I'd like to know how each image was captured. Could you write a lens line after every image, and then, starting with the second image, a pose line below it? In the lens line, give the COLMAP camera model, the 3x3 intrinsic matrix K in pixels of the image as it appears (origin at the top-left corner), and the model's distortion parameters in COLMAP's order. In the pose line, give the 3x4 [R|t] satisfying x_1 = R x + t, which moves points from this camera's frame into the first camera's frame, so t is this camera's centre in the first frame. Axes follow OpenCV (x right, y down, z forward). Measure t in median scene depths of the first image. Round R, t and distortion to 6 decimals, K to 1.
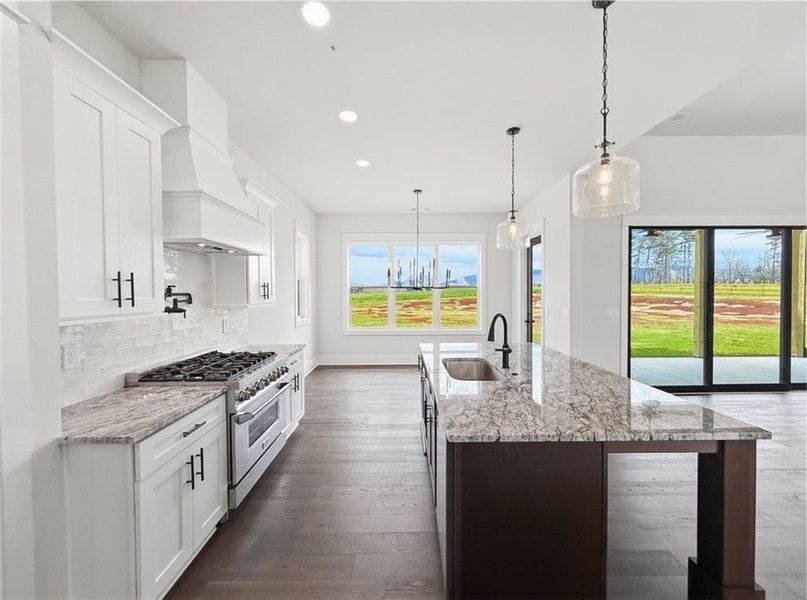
lens RADIAL K [[329.5, 0, 406.0], [0, 329.5, 298.7], [0, 0, 1]] dist [-0.001072, -0.000173]
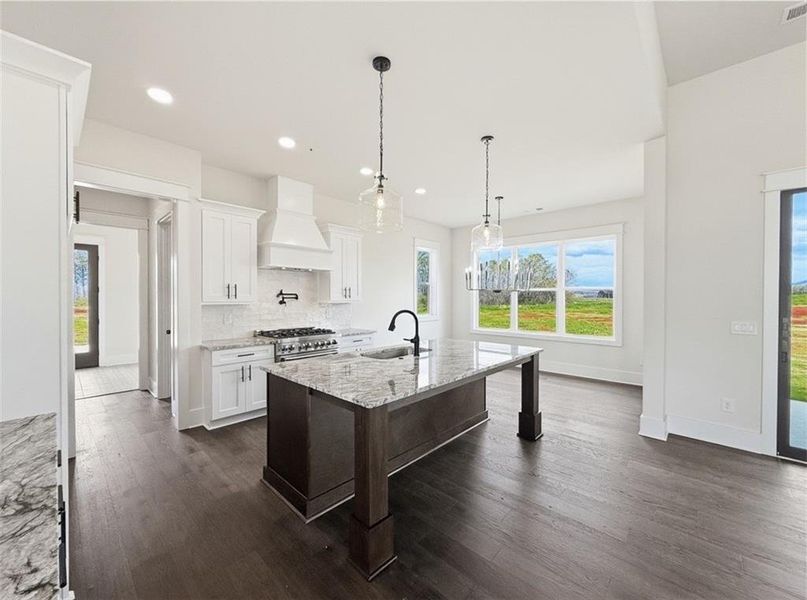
lens RADIAL K [[325.5, 0, 402.3], [0, 325.5, 299.9], [0, 0, 1]] dist [-0.000086, 0.000145]
pose [[0.724014, 0.012045, -0.689680, 1.139200], [-0.018376, 0.999829, -0.001829, 0.010375], [0.689540, 0.013998, 0.724112, 0.099949]]
